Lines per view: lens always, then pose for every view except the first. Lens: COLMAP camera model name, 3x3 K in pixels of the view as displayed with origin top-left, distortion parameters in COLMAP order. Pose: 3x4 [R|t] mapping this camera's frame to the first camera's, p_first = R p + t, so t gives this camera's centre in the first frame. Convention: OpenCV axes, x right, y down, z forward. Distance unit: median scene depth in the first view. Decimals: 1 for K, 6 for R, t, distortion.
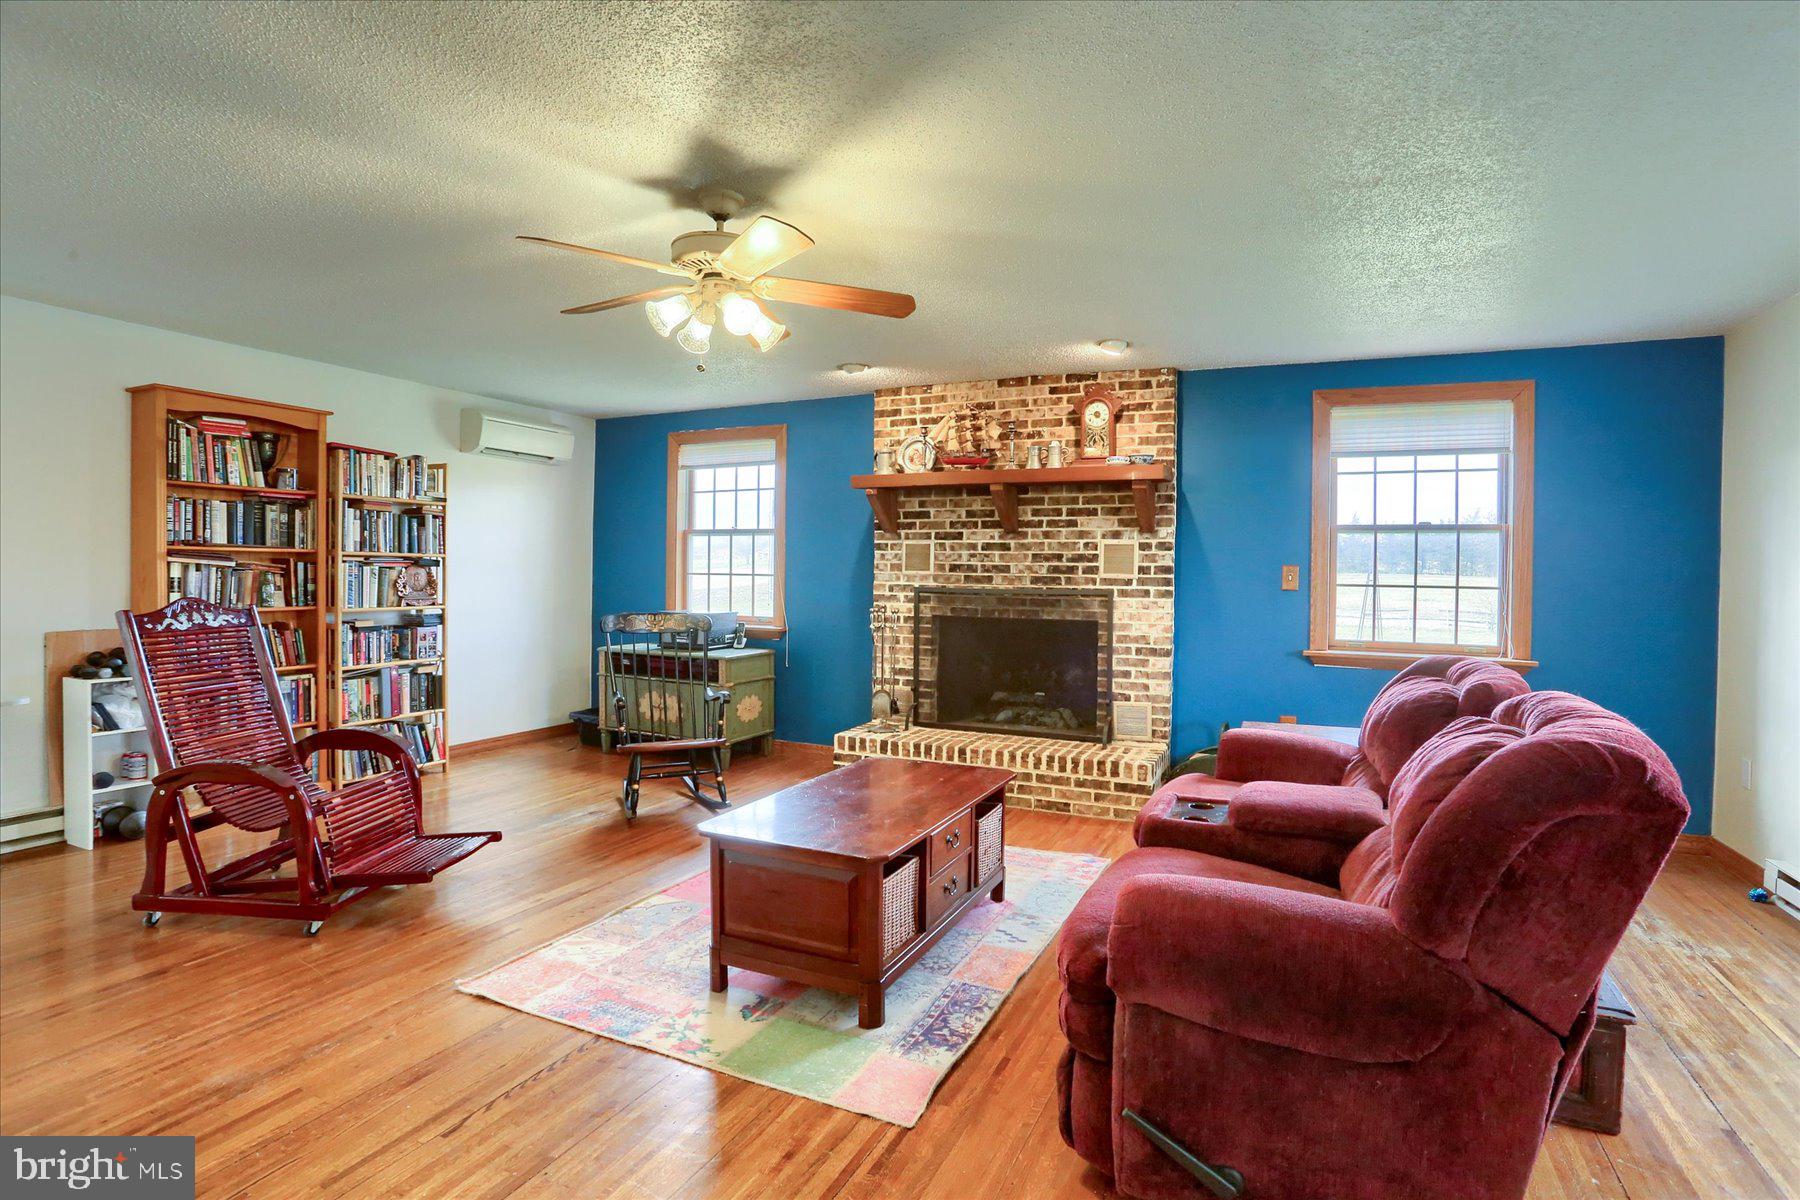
lens RADIAL K [[926.0, 0, 882.9], [0, 926.0, 583.1], [0, 0, 1]] dist [-0.065029, 0.018282]
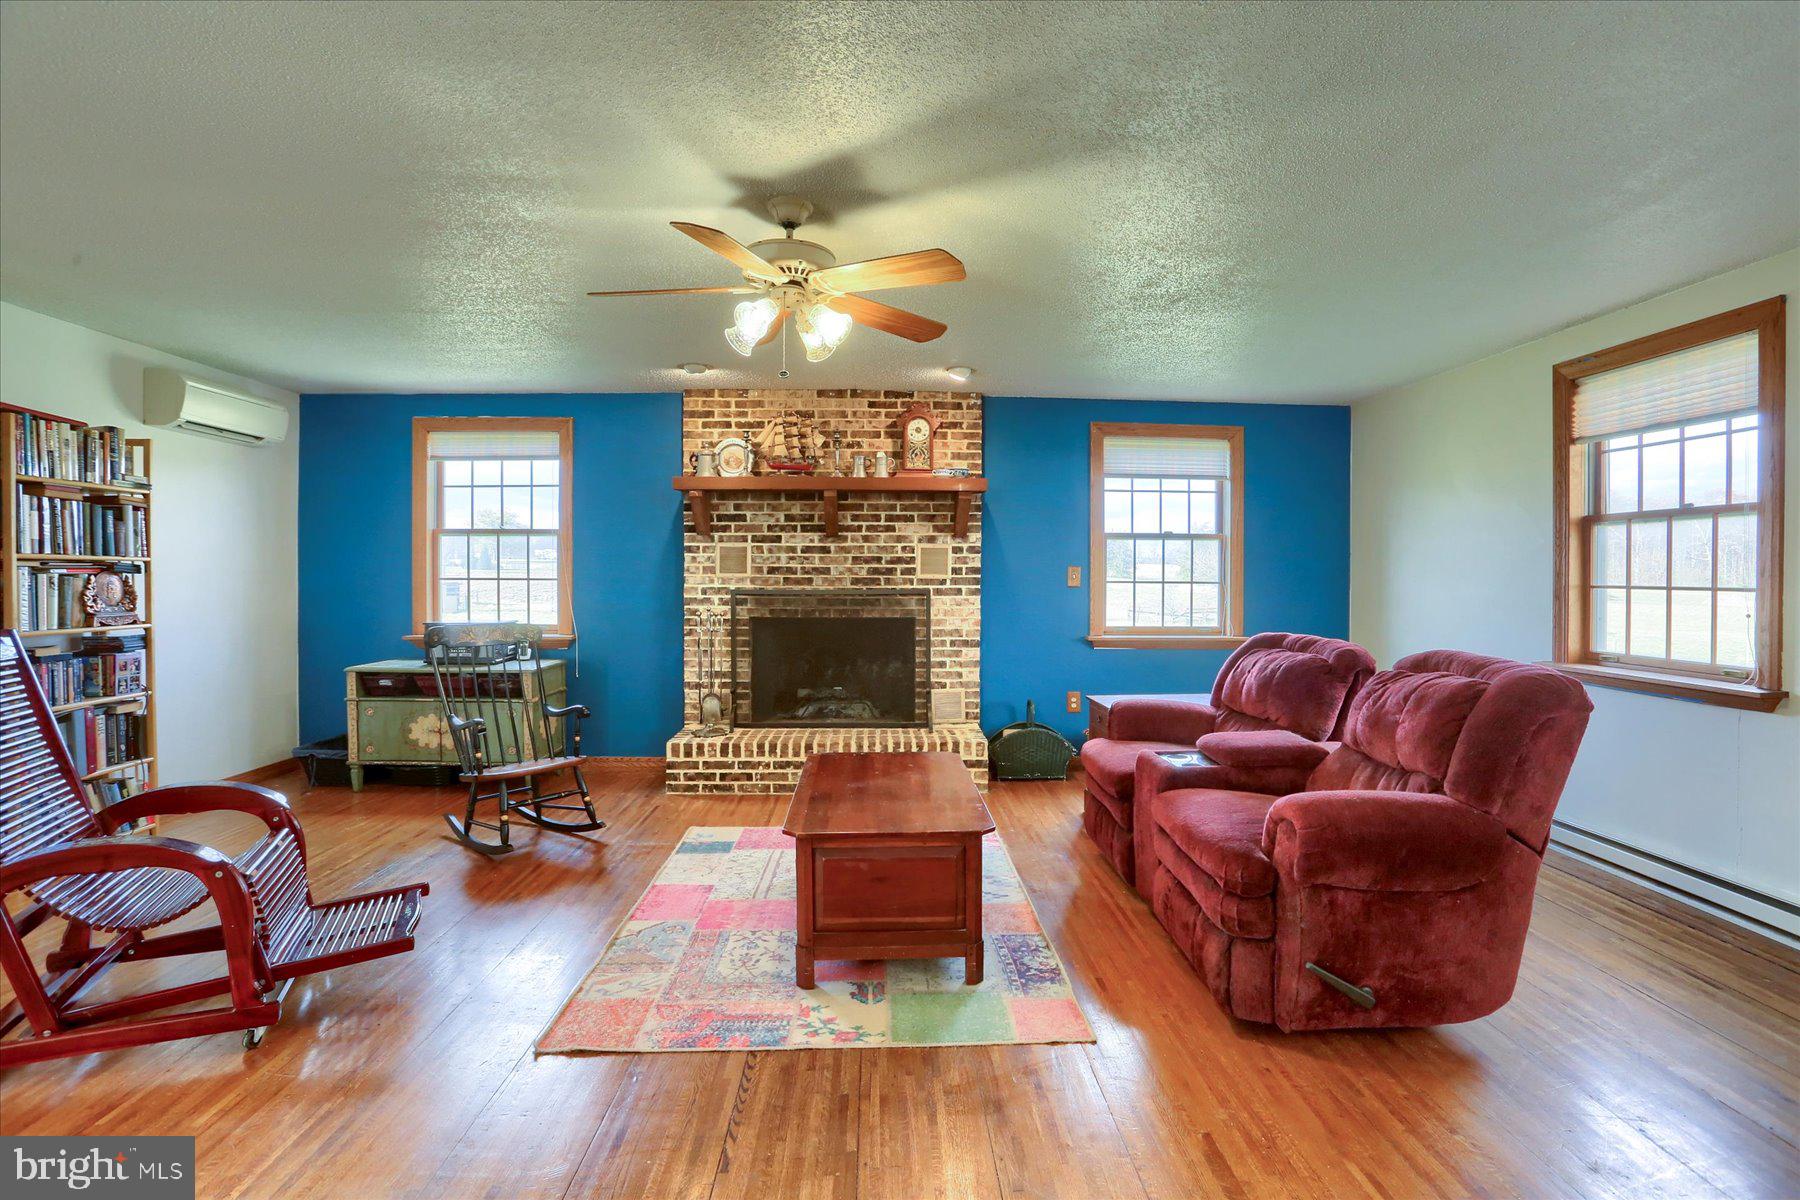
lens RADIAL K [[926.0, 0, 936.4], [0, 926.0, 586.5], [0, 0, 1]] dist [-0.065029, 0.018282]
pose [[0.874735, -0.015516, 0.484353, -0.277145], [0.014038, 0.999879, 0.006677, -0.002788], [-0.484398, 0.000959, 0.874847, 0.020560]]
